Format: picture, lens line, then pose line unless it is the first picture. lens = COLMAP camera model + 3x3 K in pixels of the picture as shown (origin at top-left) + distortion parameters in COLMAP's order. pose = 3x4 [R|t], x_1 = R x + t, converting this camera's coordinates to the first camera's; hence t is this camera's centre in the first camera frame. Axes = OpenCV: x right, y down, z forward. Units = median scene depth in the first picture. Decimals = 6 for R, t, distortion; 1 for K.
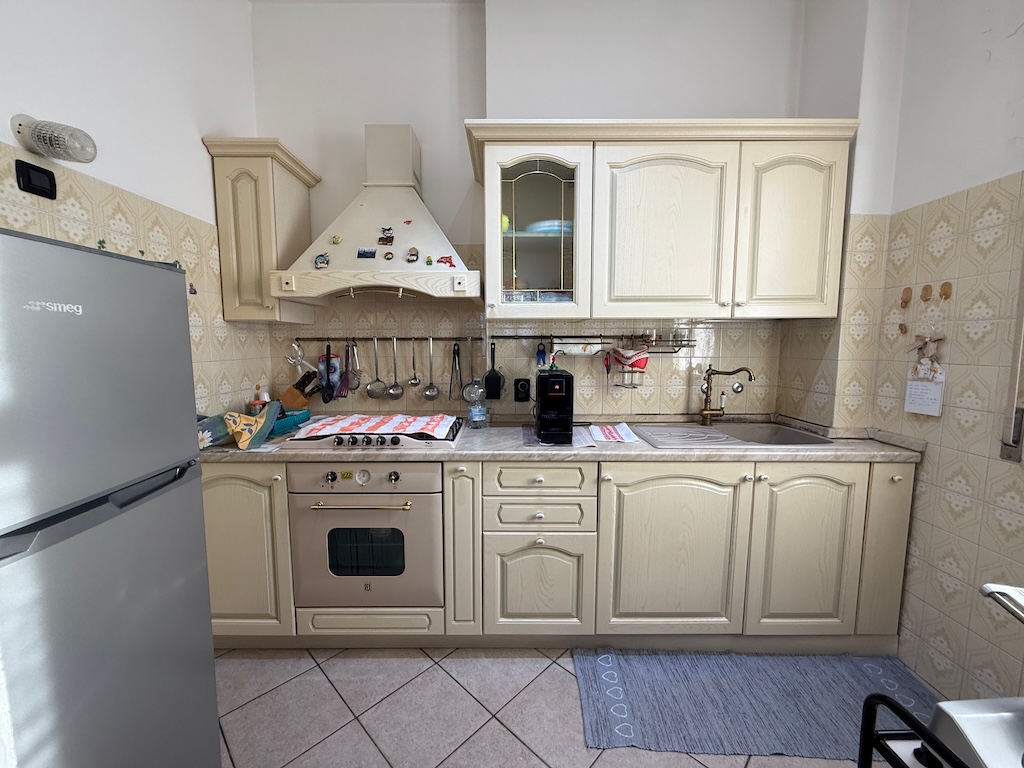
lens RADIAL K [[427.1, 0, 504.8], [0, 427.1, 383.9], [0, 0, 1]] dist [-0.004058, 0.000565]
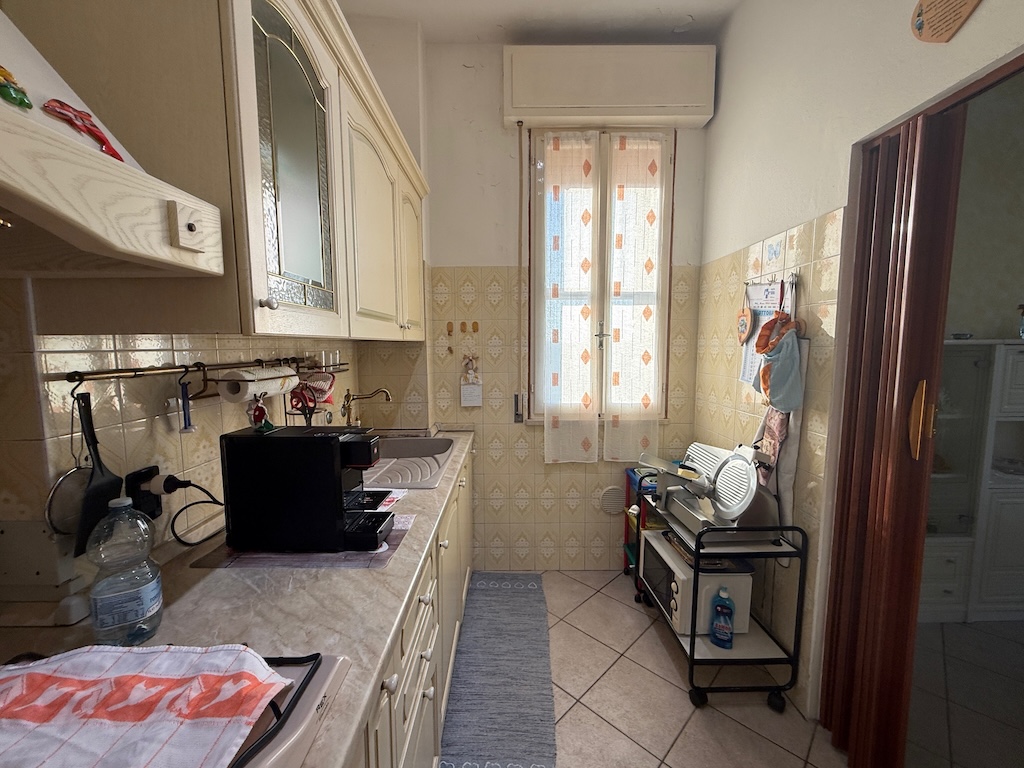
lens RADIAL K [[416.2, 0, 512.0], [0, 416.2, 384.0], [0, 0, 1]] dist [0.000782, 0.000375]
pose [[-0.011978, -0.091064, 0.995773, -0.450072], [0.103478, 0.990385, 0.091816, -0.117084], [-0.994560, 0.104141, -0.002439, 0.761852]]
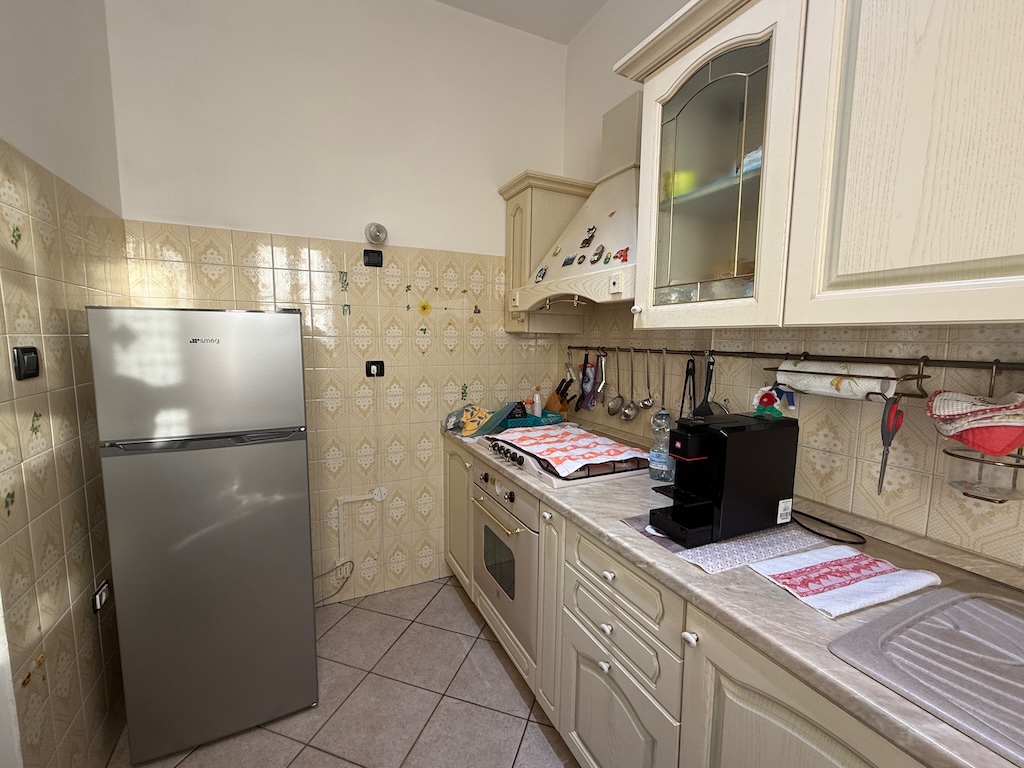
lens RADIAL K [[434.1, 0, 492.0], [0, 434.1, 383.6], [0, 0, 1]] dist [0.000805, 0.000244]
pose [[0.411771, 0.101651, -0.905600, 0.528597], [-0.098139, 0.992926, 0.066830, -0.087767], [0.905988, 0.061356, 0.418834, 0.486146]]
